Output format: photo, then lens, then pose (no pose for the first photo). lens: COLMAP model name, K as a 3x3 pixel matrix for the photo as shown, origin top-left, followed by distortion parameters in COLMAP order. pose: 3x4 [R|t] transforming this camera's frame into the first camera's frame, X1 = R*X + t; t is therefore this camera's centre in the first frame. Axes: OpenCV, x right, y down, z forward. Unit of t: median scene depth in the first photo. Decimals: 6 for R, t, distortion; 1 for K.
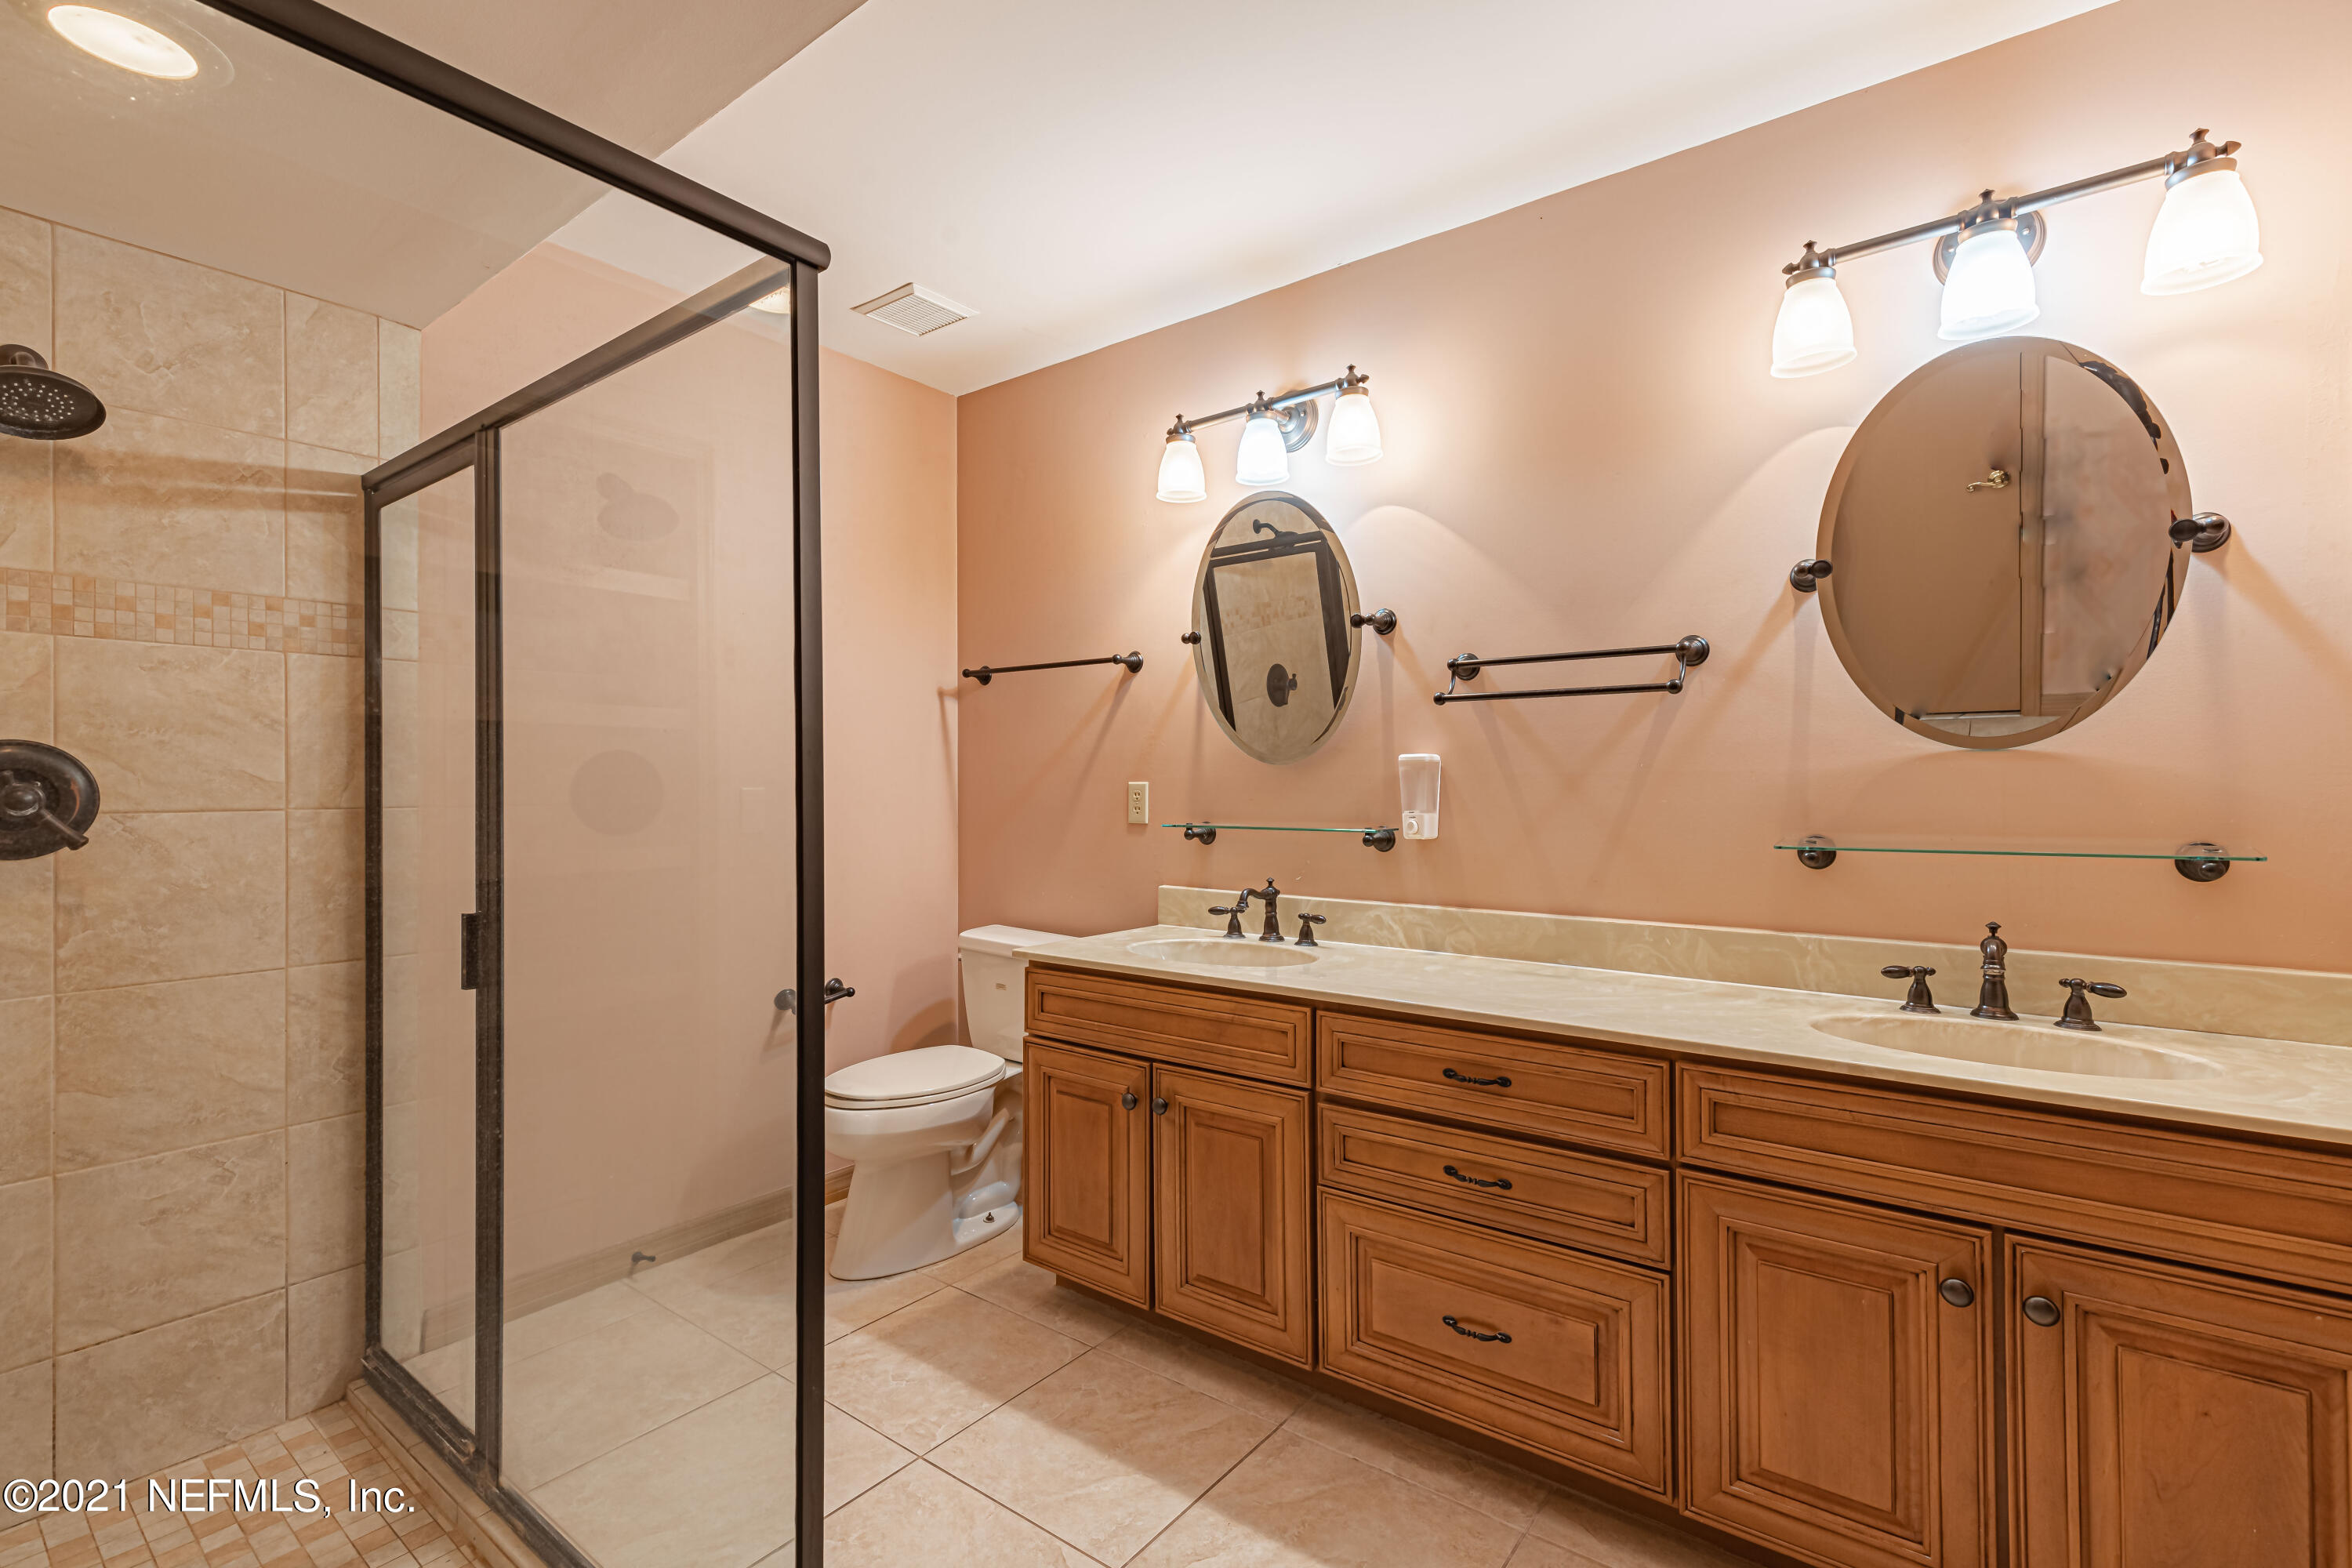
lens RADIAL K [[1057.8, 0, 1184.3], [0, 1057.8, 778.2], [0, 0, 1]] dist [0.010430, -0.003263]
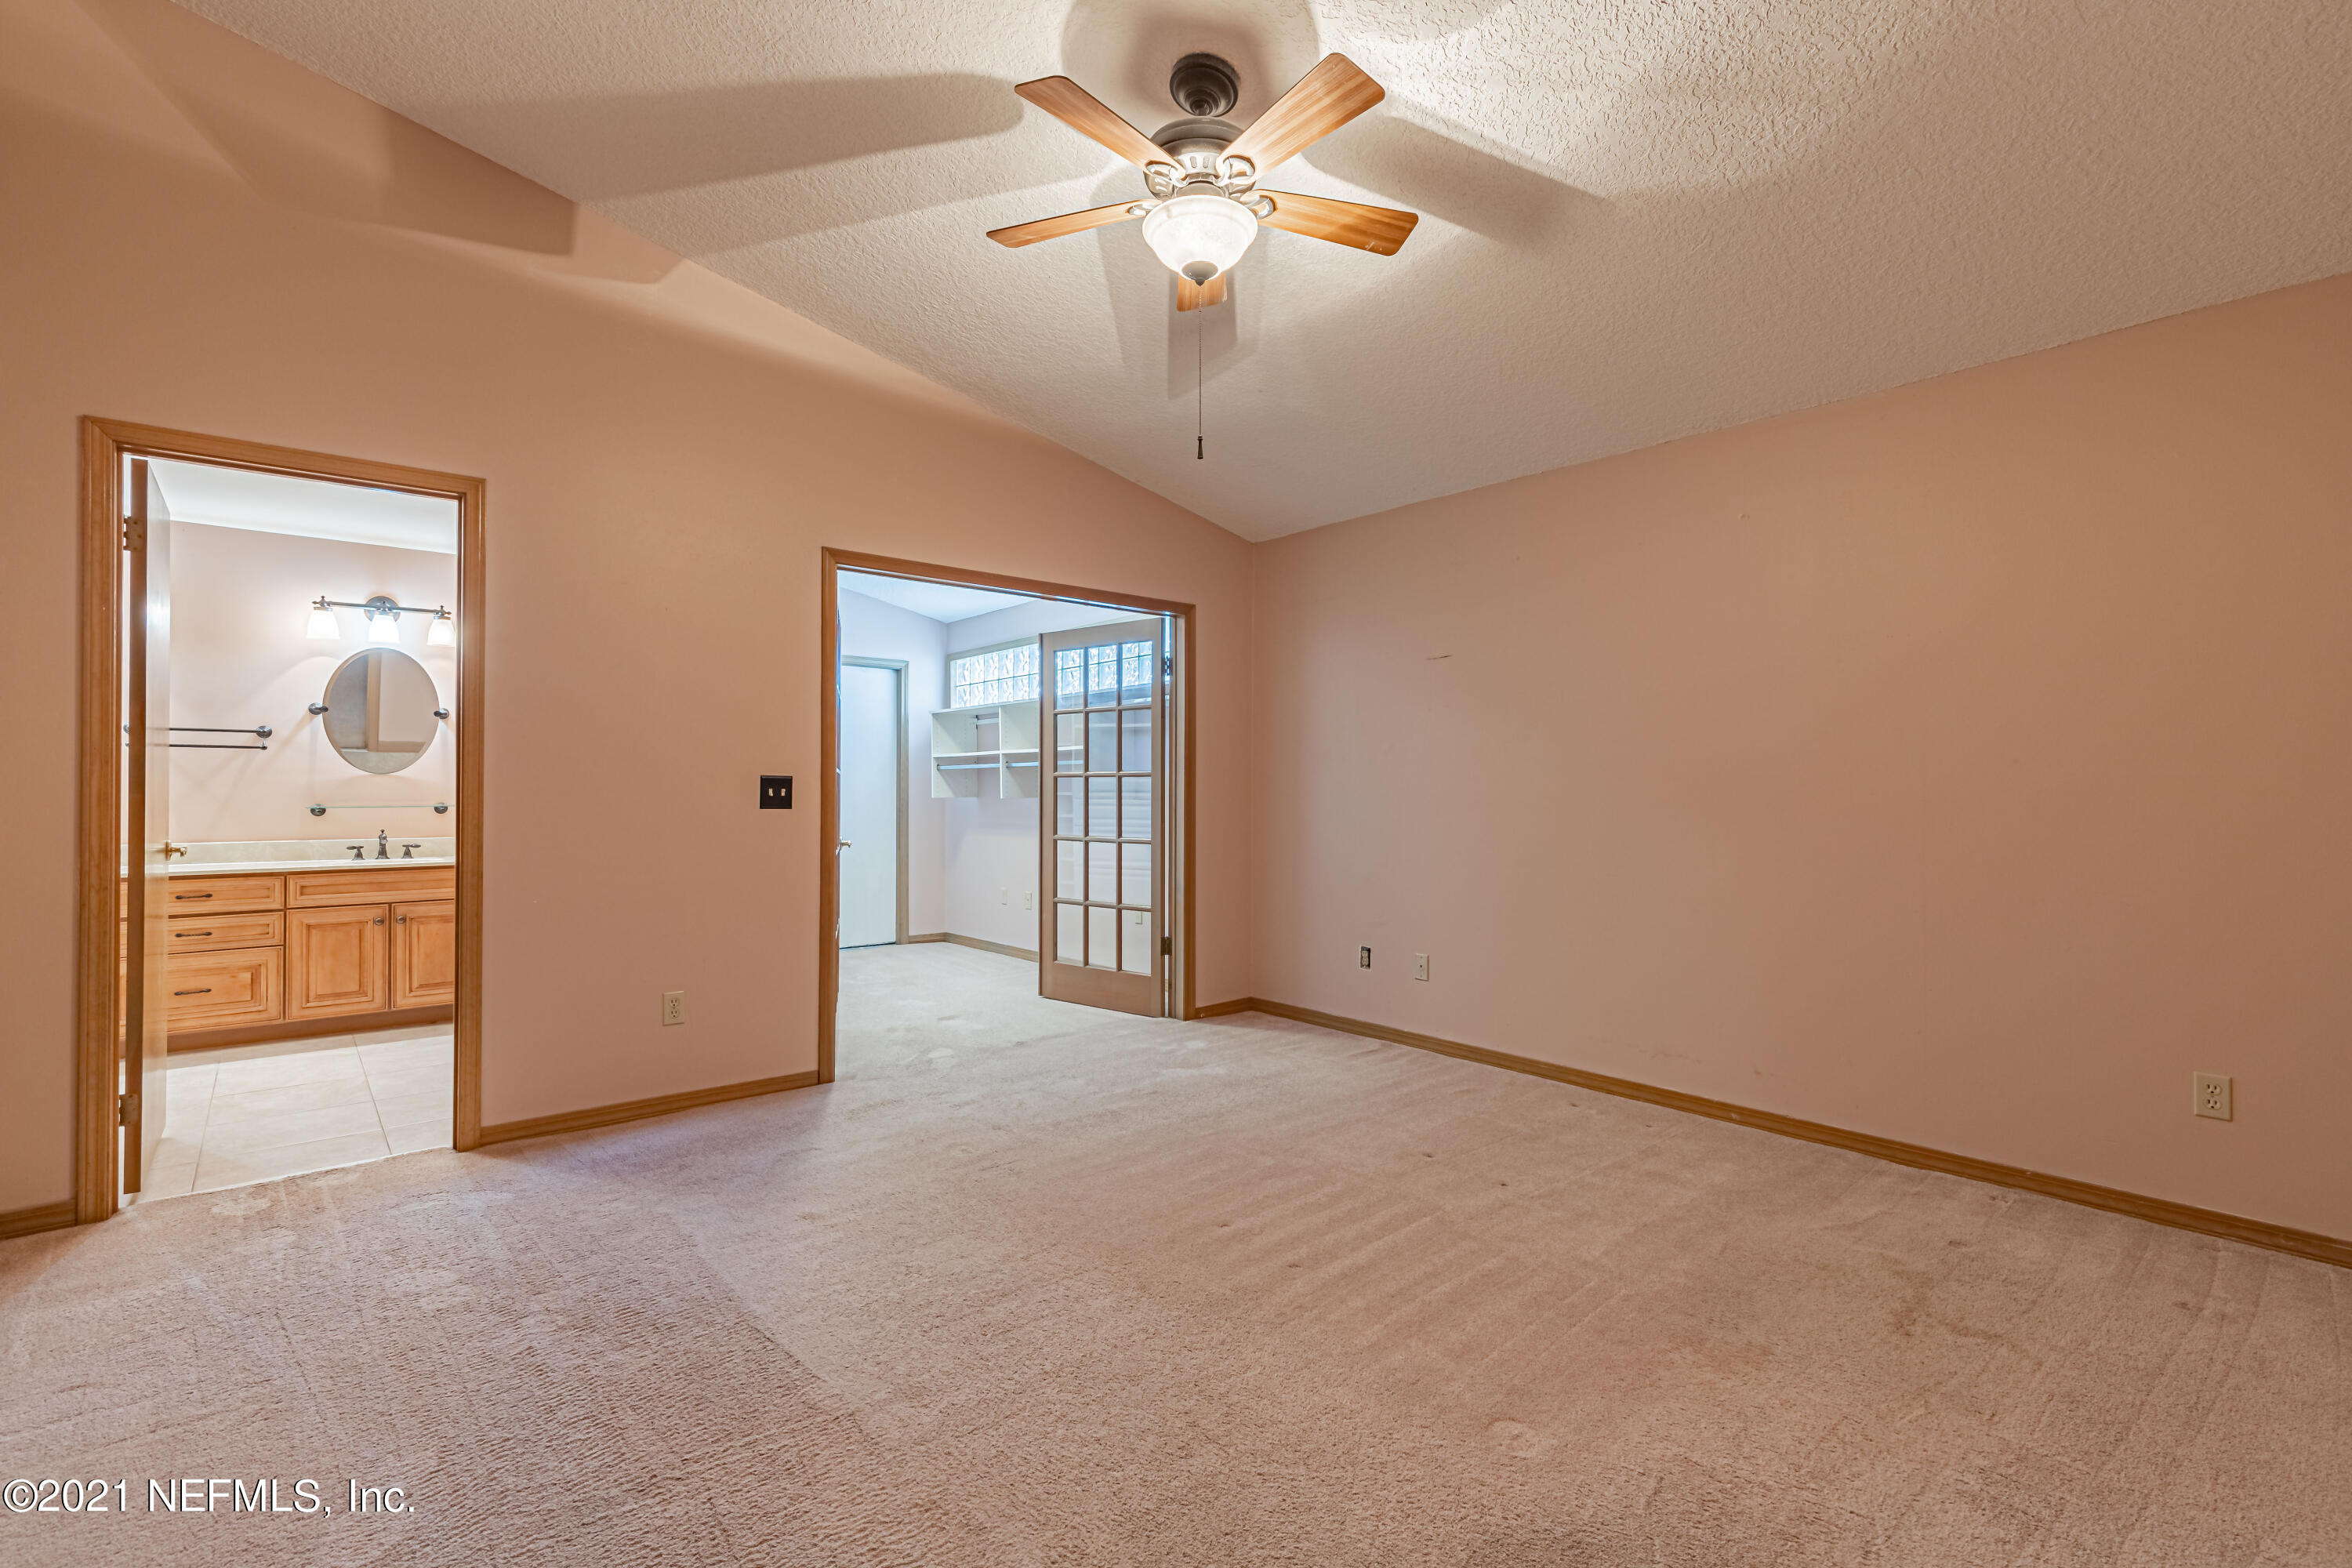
lens RADIAL K [[1057.8, 0, 1169.6], [0, 1057.8, 784.9], [0, 0, 1]] dist [0.010430, -0.003263]
pose [[0.220575, 0.007330, 0.975342, -1.876980], [-0.006749, 0.999959, -0.005989, 0.007224], [-0.975347, -0.005261, 0.220616, -2.056756]]
